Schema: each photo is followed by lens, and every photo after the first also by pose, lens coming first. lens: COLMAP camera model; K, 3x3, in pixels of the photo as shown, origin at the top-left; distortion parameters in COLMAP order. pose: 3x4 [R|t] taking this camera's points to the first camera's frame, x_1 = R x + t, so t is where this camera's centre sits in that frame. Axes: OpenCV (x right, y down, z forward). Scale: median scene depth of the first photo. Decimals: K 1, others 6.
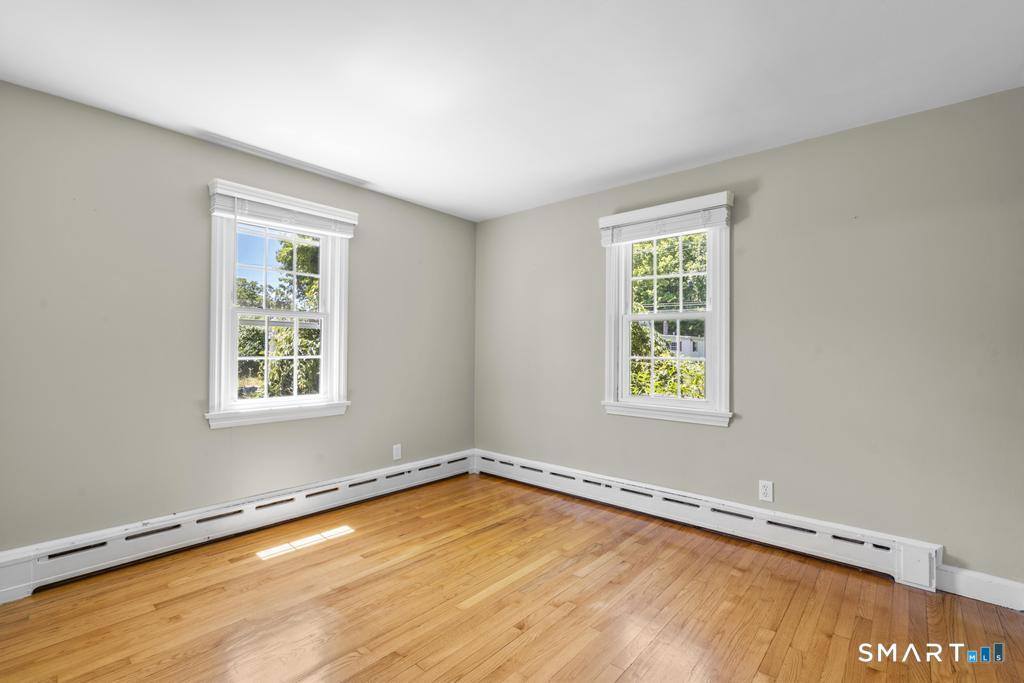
lens RADIAL K [[456.2, 0, 499.6], [0, 456.2, 344.0], [0, 0, 1]] dist [-0.000684, 0.000103]
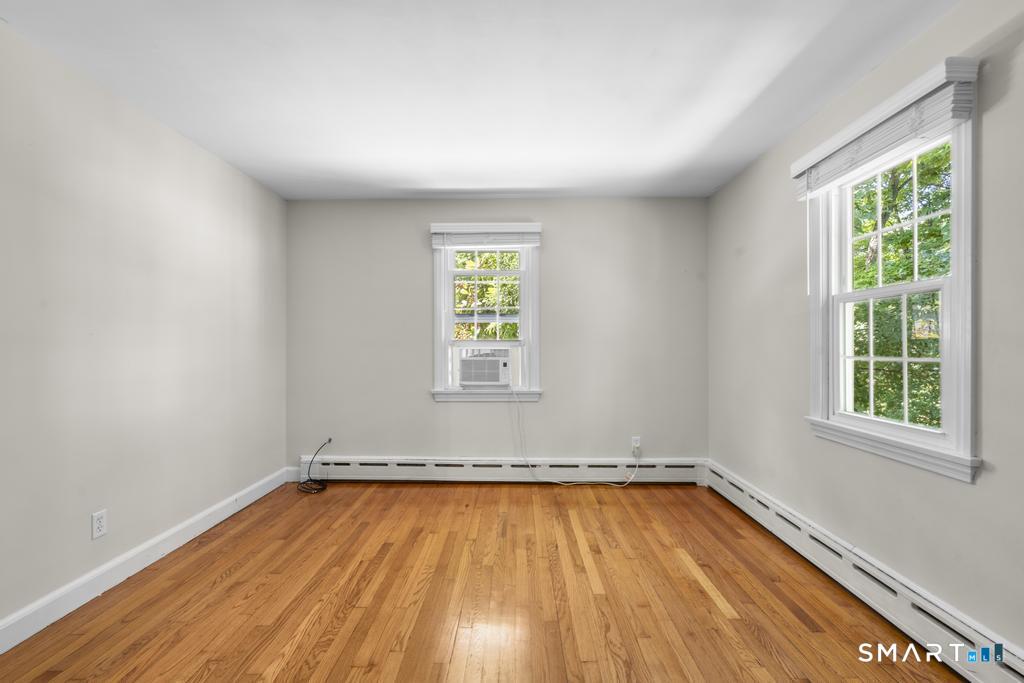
lens RADIAL K [[459.3, 0, 510.8], [0, 459.3, 343.4], [0, 0, 1]] dist [-0.007913, 0.004439]
pose [[0.667806, -0.001921, -0.744333, 0.541163], [0.005874, 0.999979, 0.002689, 0.006188], [0.744312, -0.006168, 0.667803, 0.209548]]
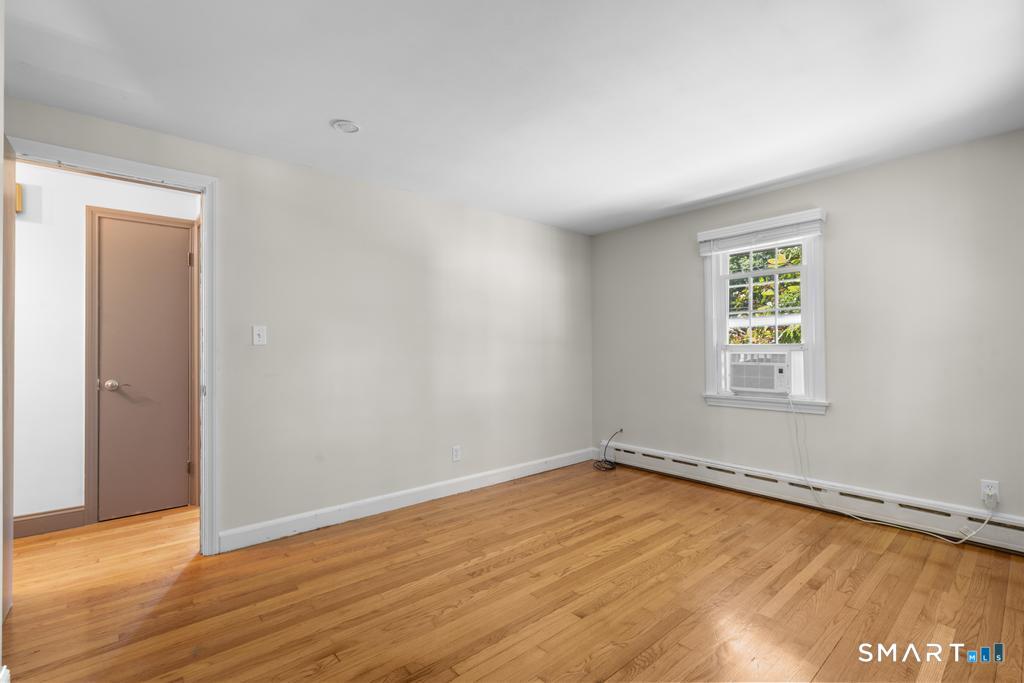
lens RADIAL K [[459.3, 0, 510.8], [0, 459.3, 343.4], [0, 0, 1]] dist [-0.007913, 0.004439]
pose [[-0.114986, -0.014865, -0.993256, 0.820072], [0.014567, 0.999755, -0.016649, 0.008079], [0.993260, -0.016383, -0.114741, 0.509348]]
